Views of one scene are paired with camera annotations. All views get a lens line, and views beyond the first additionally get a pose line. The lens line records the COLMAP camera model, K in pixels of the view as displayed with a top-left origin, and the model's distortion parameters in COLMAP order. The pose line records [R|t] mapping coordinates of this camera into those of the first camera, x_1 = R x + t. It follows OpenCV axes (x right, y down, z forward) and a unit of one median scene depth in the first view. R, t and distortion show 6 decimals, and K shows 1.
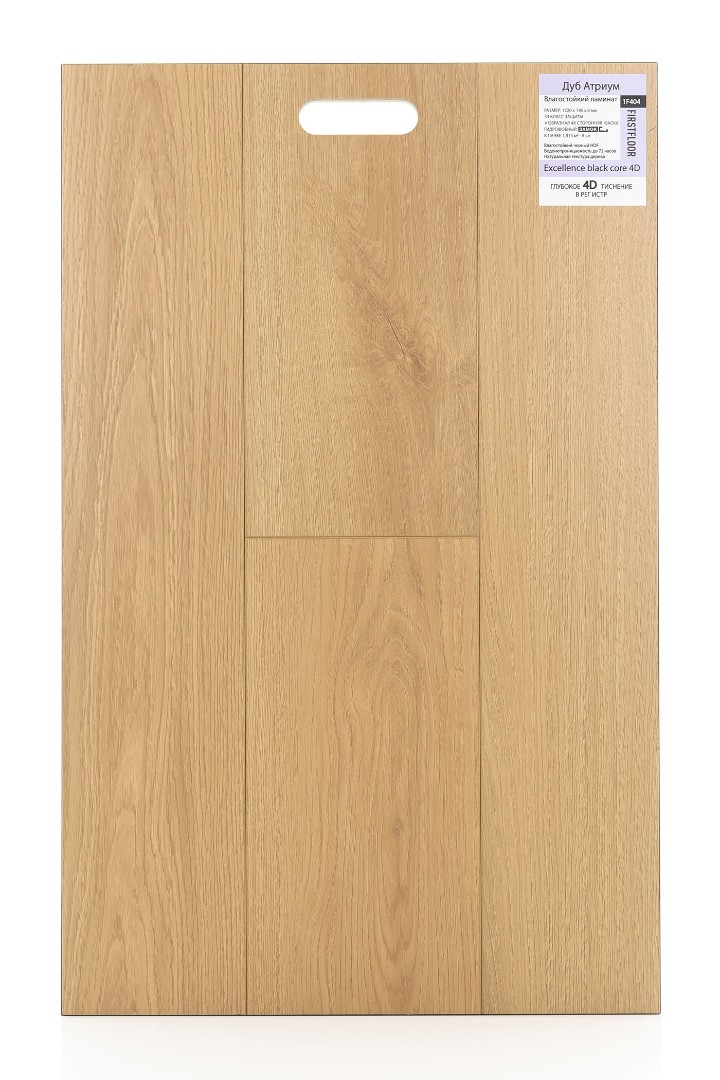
lens RADIAL K [[1694.7, 0, 360.0], [0, 1694.7, 540.0], [0, 0, 1]] dist [0.018336, 0.012972]
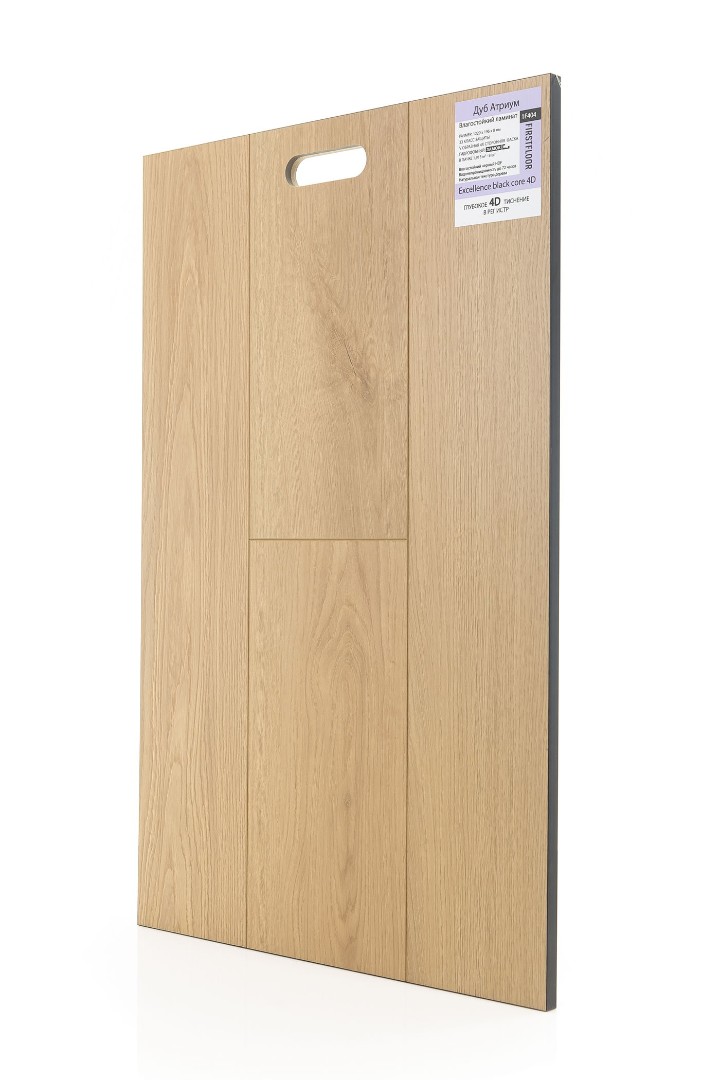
lens RADIAL K [[1694.7, 0, 360.0], [0, 1694.7, 540.0], [0, 0, 1]] dist [0.018336, 0.012972]
pose [[0.770487, 0.005662, -0.637430, 0.735496], [-0.006874, 0.999976, 0.000574, -0.002274], [0.637418, 0.003939, 0.770508, 0.148202]]
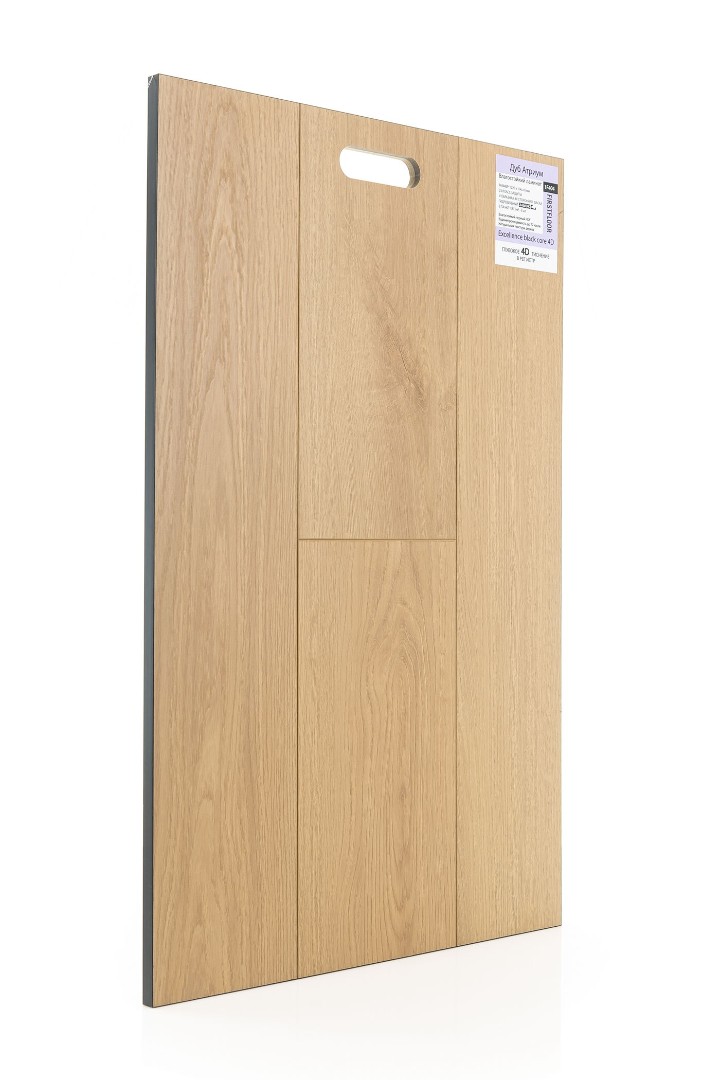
lens RADIAL K [[1694.7, 0, 360.0], [0, 1694.7, 540.0], [0, 0, 1]] dist [0.018336, 0.012972]
pose [[0.774074, 0.007014, 0.633056, -0.724653], [-0.006713, 0.999973, -0.002871, 0.001724], [-0.633059, -0.002027, 0.774101, 0.133770]]
